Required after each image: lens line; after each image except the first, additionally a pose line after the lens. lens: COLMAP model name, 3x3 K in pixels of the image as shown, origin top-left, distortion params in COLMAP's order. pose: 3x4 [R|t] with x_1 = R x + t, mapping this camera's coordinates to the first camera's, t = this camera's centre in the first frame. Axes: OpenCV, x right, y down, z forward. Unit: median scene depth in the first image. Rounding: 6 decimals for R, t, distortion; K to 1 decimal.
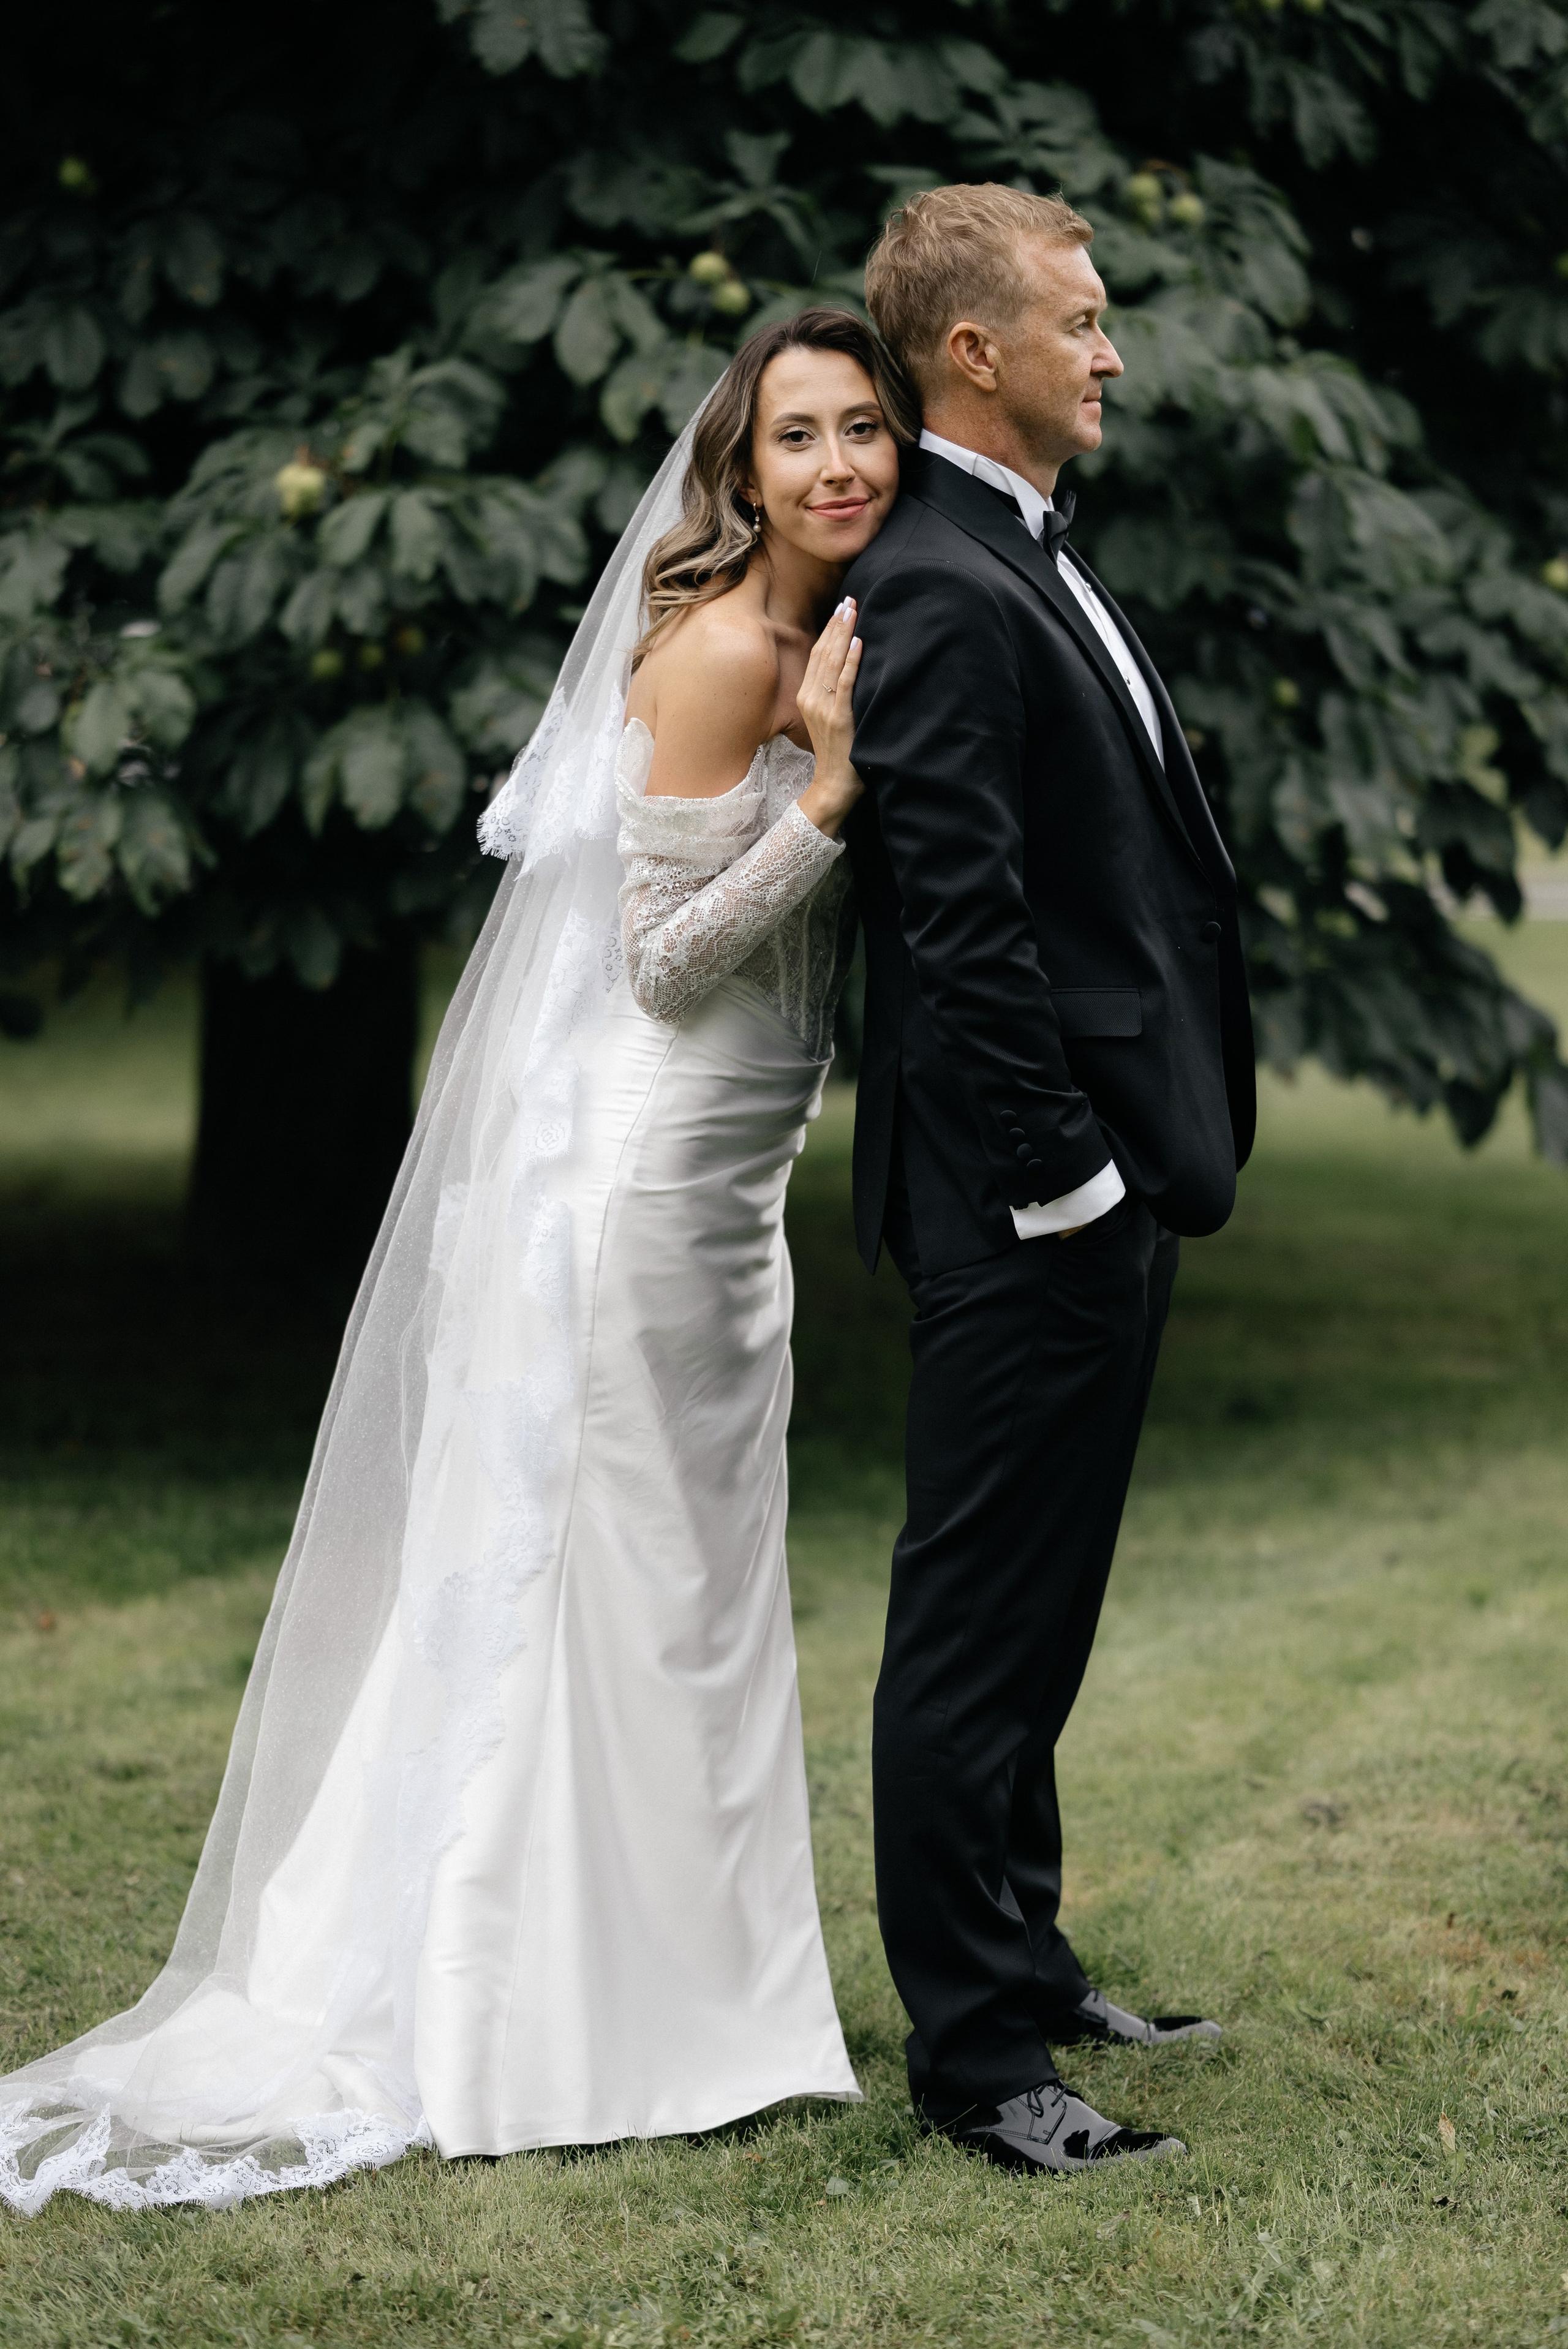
lens RADIAL K [[5669.0, 0, 686.1], [0, 5669.0, 1173.0], [0, 0, 1]] dist [-0.132949, 0.095153]
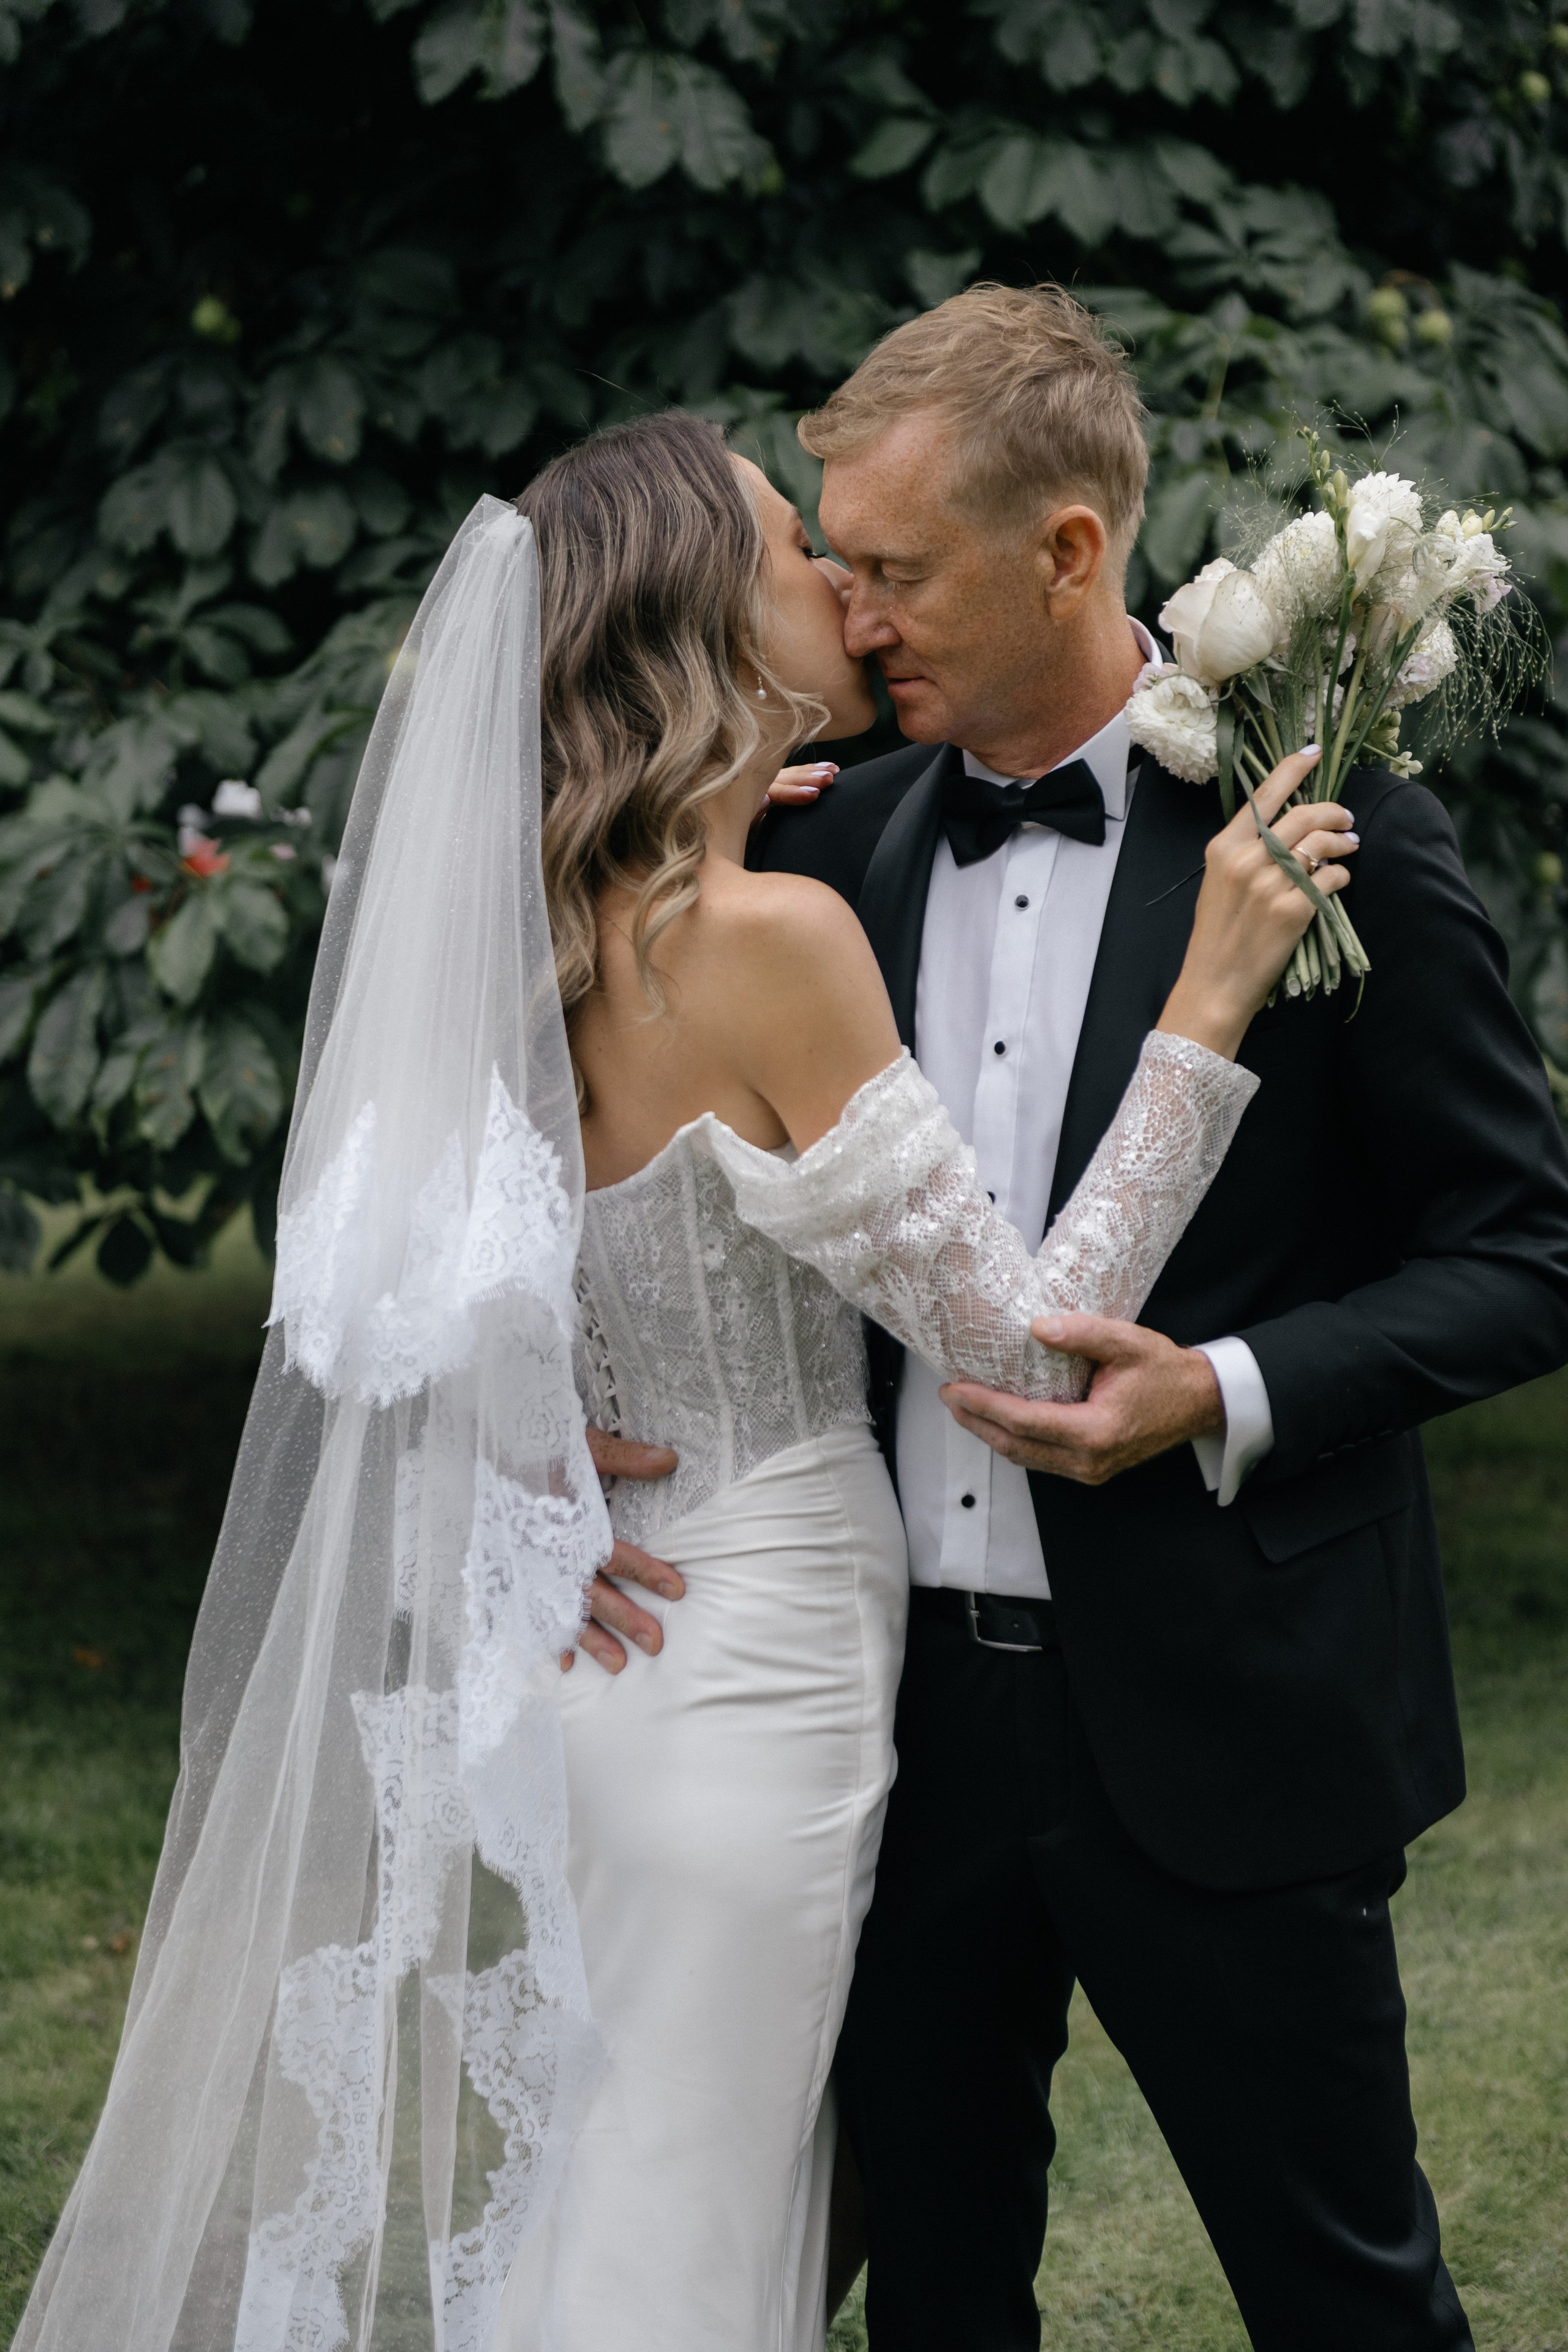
lens RADIAL K [[4344.2, 0, 781.6], [0, 4344.2, 1169.3], [0, 0, 1]] dist [-0.015422, -0.028338]
pose [[0.994434, -0.006679, -0.105148, 0.057664], [0.009008, 0.999724, 0.021688, -0.053856], [0.104974, -0.022514, 0.994220, 0.306072]]
